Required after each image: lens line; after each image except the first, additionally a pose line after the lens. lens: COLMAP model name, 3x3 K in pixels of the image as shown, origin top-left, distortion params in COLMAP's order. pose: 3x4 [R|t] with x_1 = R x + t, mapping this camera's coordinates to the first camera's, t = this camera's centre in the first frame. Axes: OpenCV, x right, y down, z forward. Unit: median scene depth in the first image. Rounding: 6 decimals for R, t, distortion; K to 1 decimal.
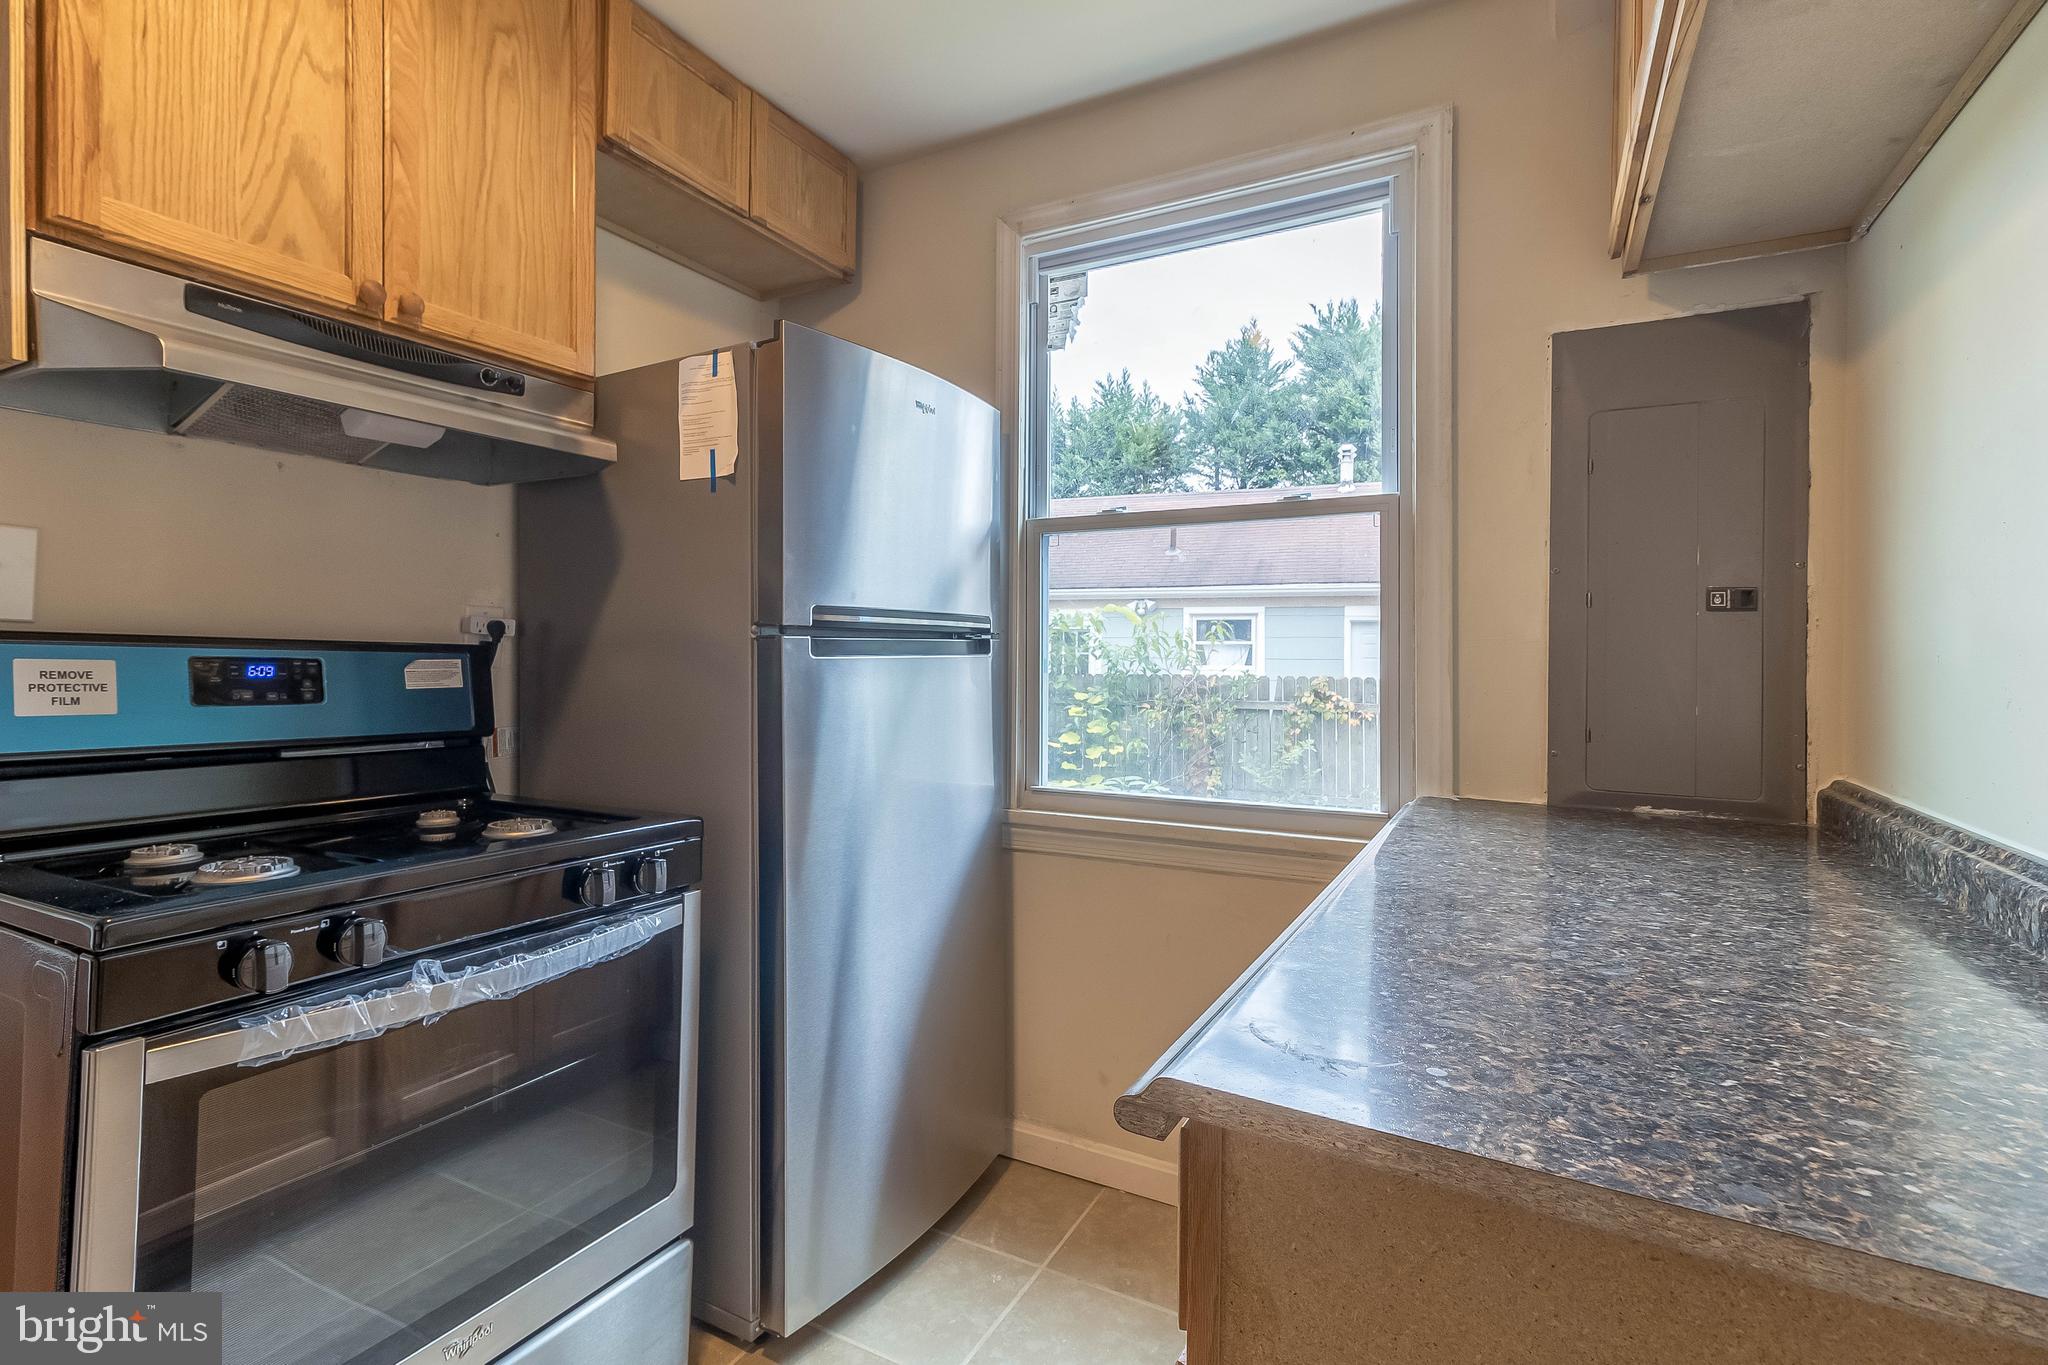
lens RADIAL K [[944.9, 0, 1016.1], [0, 944.9, 651.0], [0, 0, 1]] dist [0.014039, 0.005195]
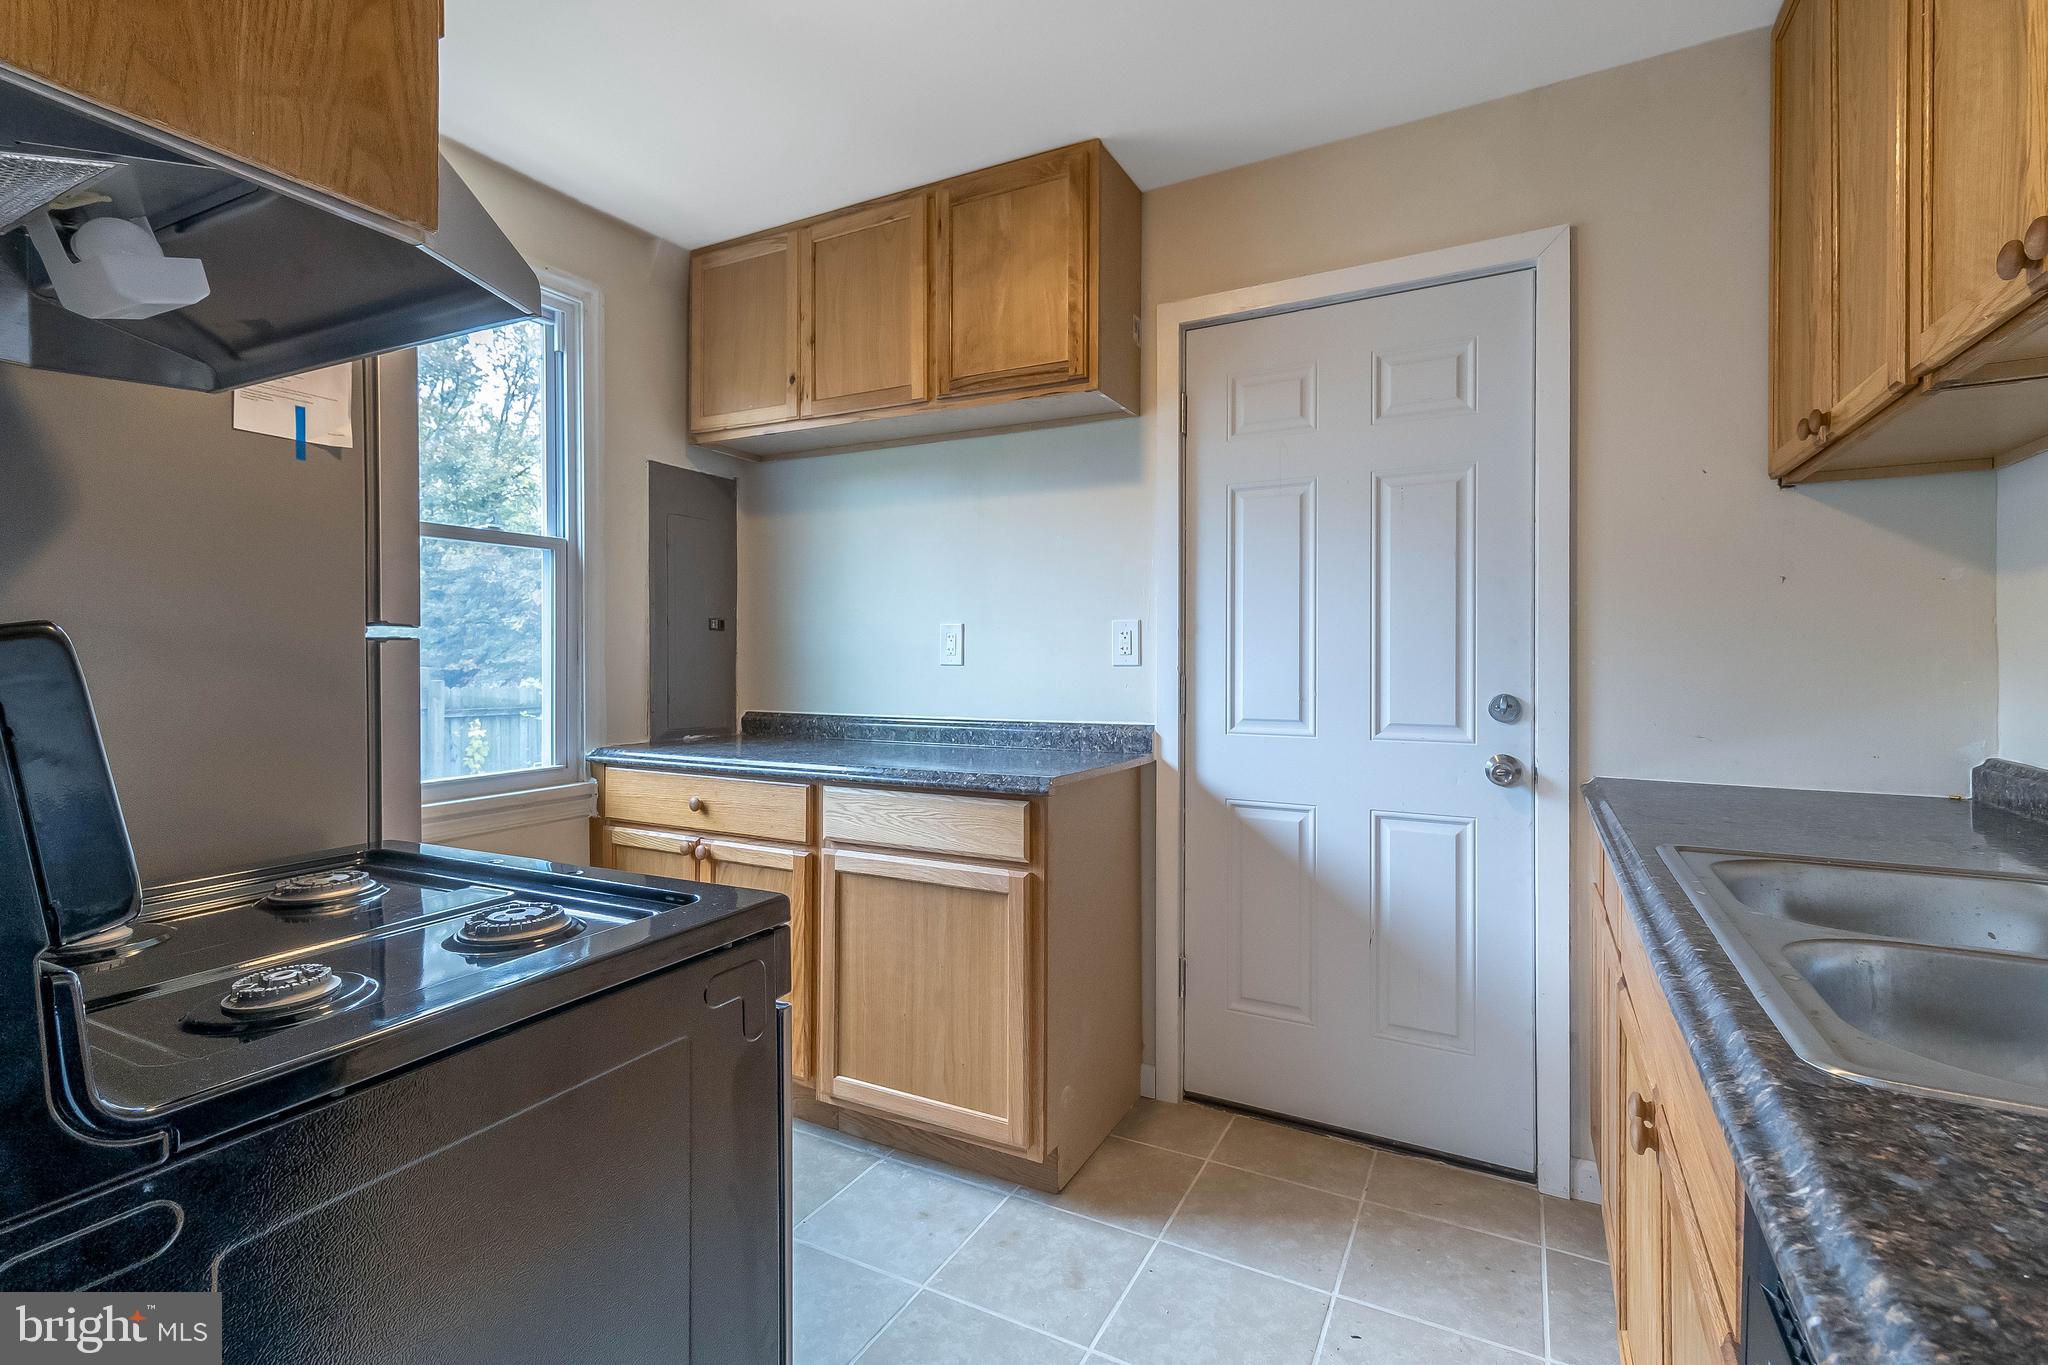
lens RADIAL K [[944.9, 0, 1016.1], [0, 944.9, 651.0], [0, 0, 1]] dist [0.014039, 0.005195]
pose [[-0.008606, -0.002806, 0.999959, -1.118763], [-0.008329, 0.999962, 0.002734, -0.009092], [-0.999928, -0.008305, -0.008629, 0.374697]]
